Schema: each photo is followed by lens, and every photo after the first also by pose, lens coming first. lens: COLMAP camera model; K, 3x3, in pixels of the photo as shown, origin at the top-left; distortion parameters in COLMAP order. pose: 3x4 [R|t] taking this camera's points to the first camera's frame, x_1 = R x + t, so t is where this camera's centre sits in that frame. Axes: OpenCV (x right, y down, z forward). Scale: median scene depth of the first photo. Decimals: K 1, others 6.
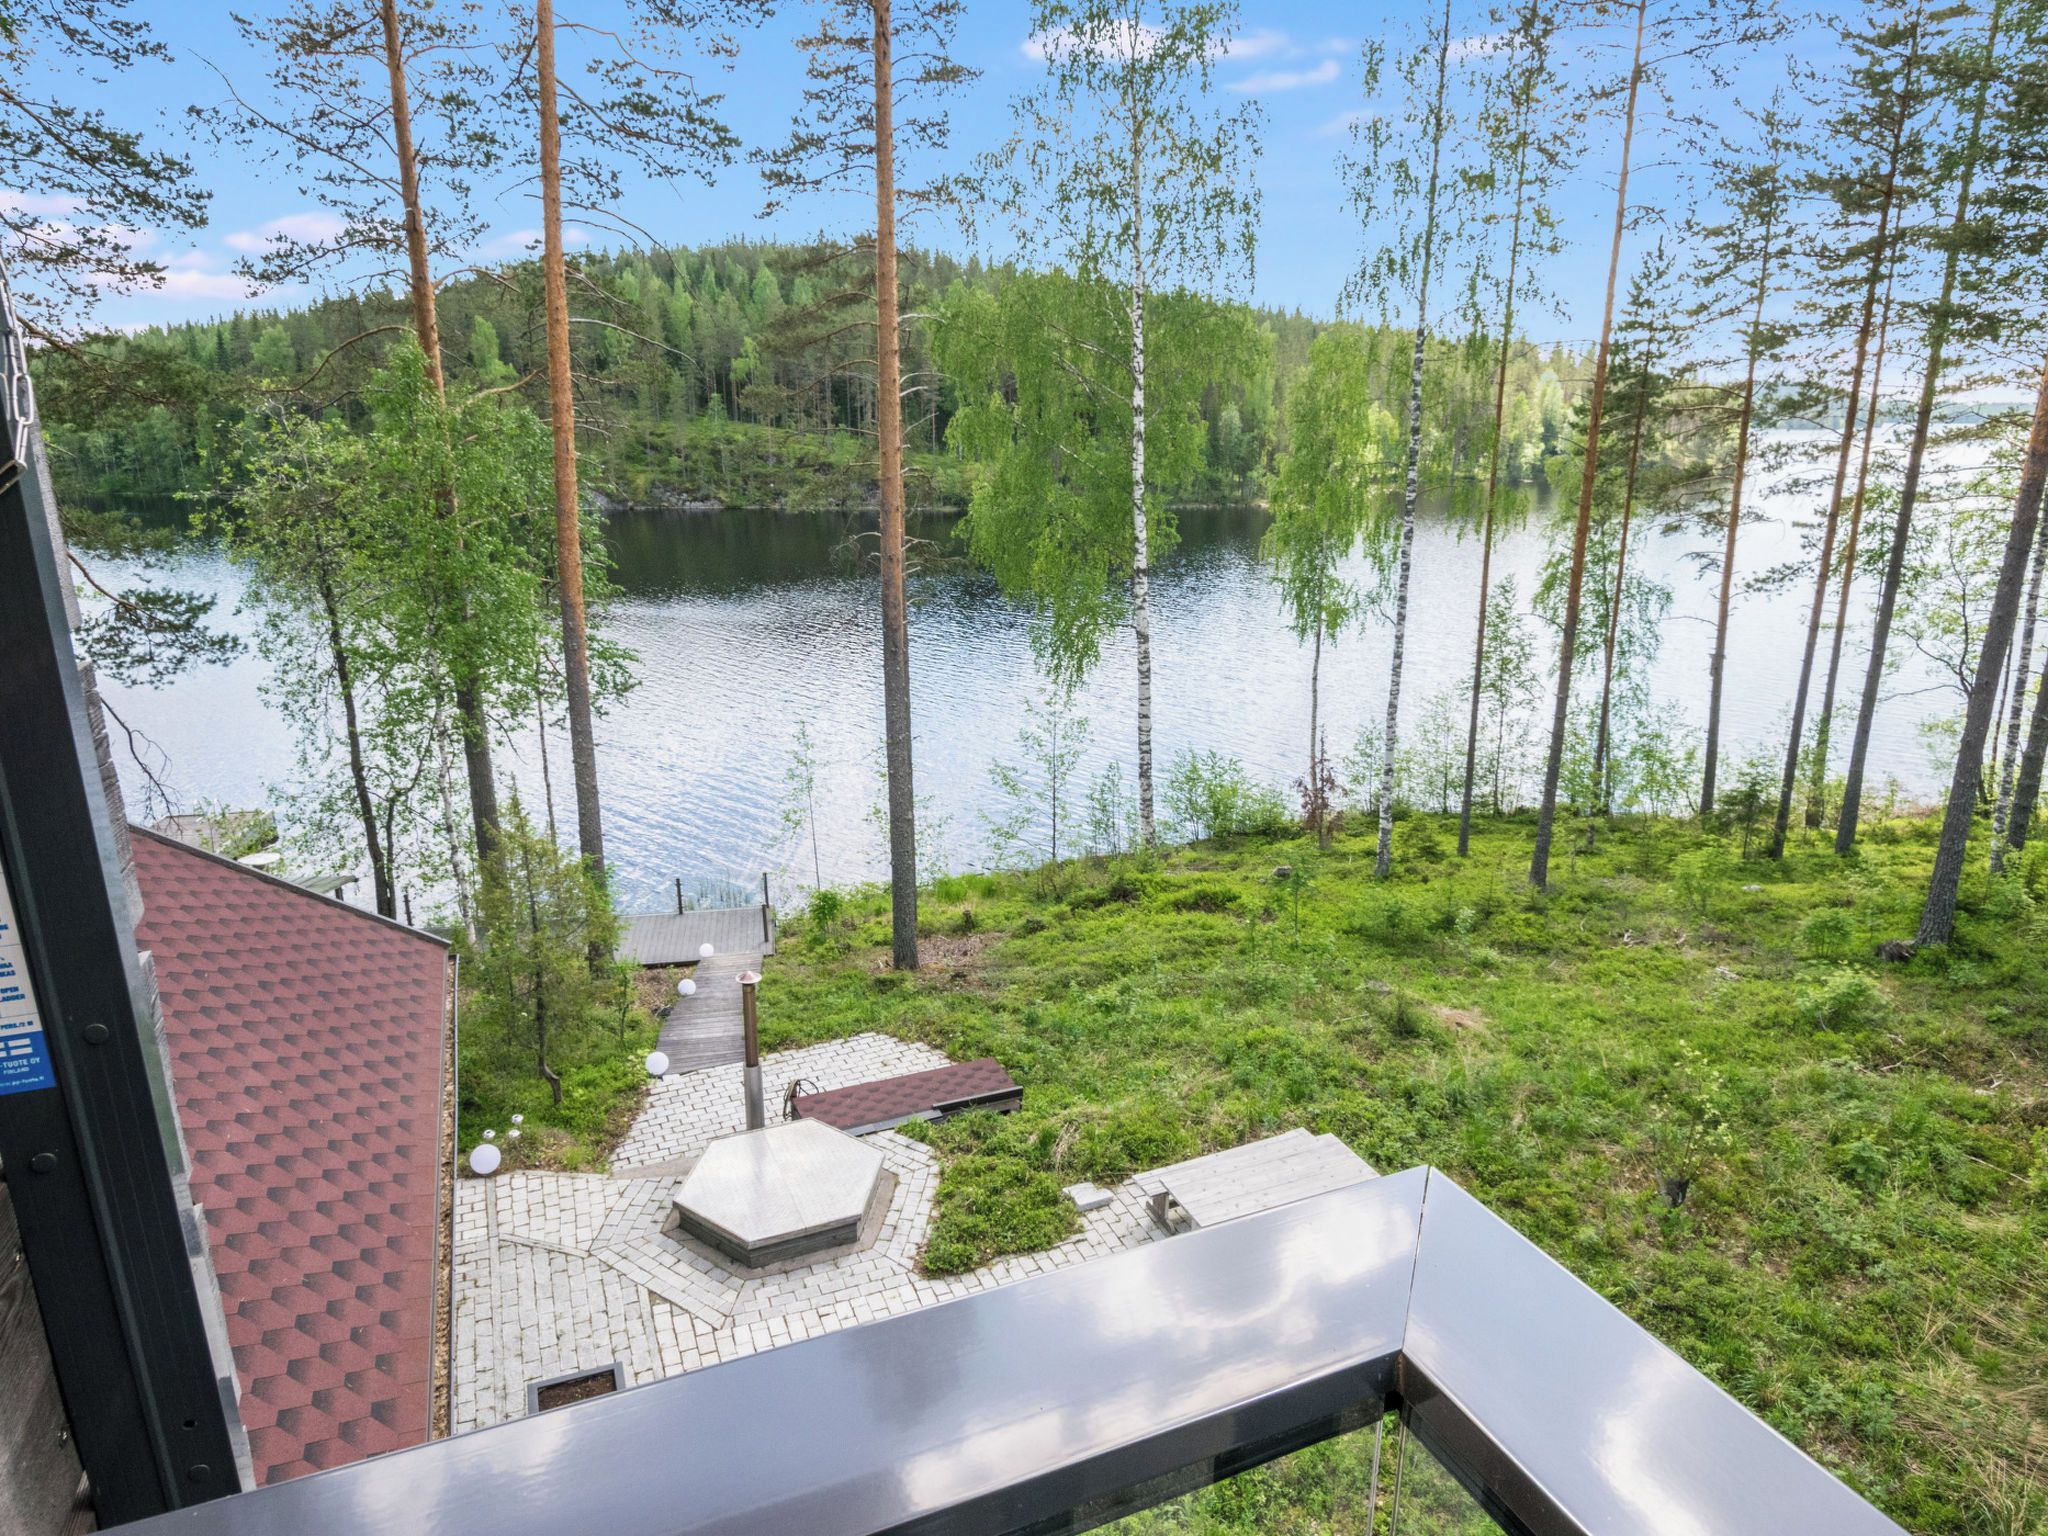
lens RADIAL K [[1278.3, 0, 1024.0], [0, 1278.3, 768.0], [0, 0, 1]] dist [-0.018148, 0.000271]
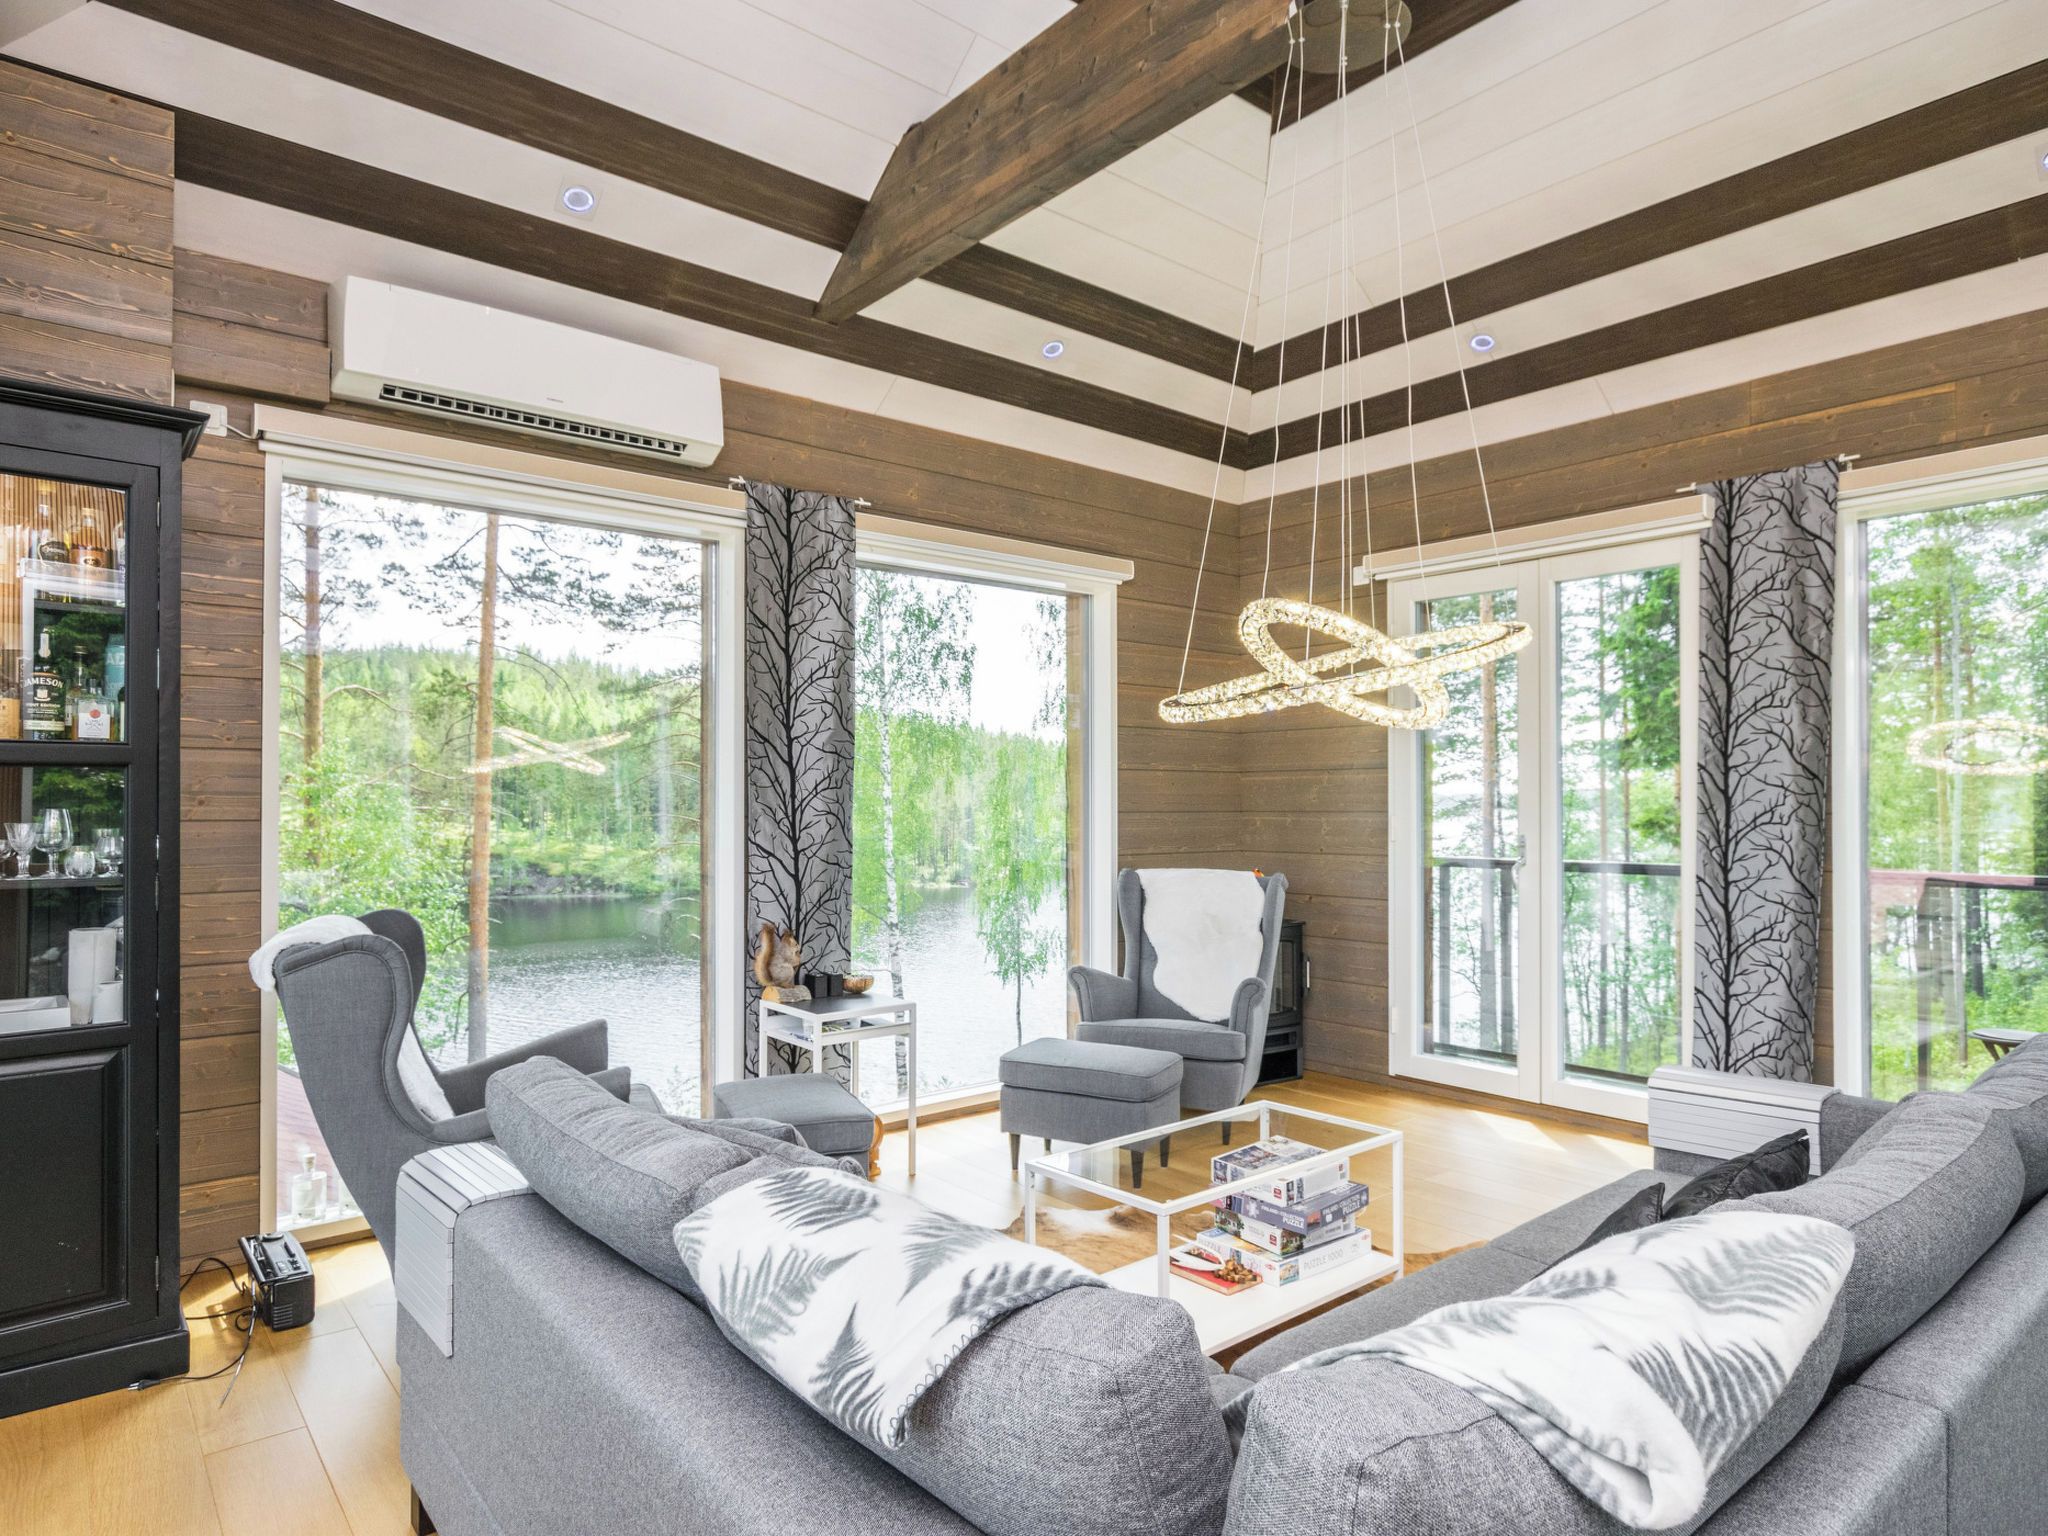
lens RADIAL K [[1278.3, 0, 1024.0], [0, 1278.3, 768.0], [0, 0, 1]] dist [-0.018148, 0.000271]
pose [[0.954707, 0.005520, 0.297497, -0.162101], [0.083078, 0.955120, -0.284331, 0.065618], [-0.285714, 0.296168, 0.911401, -0.220986]]
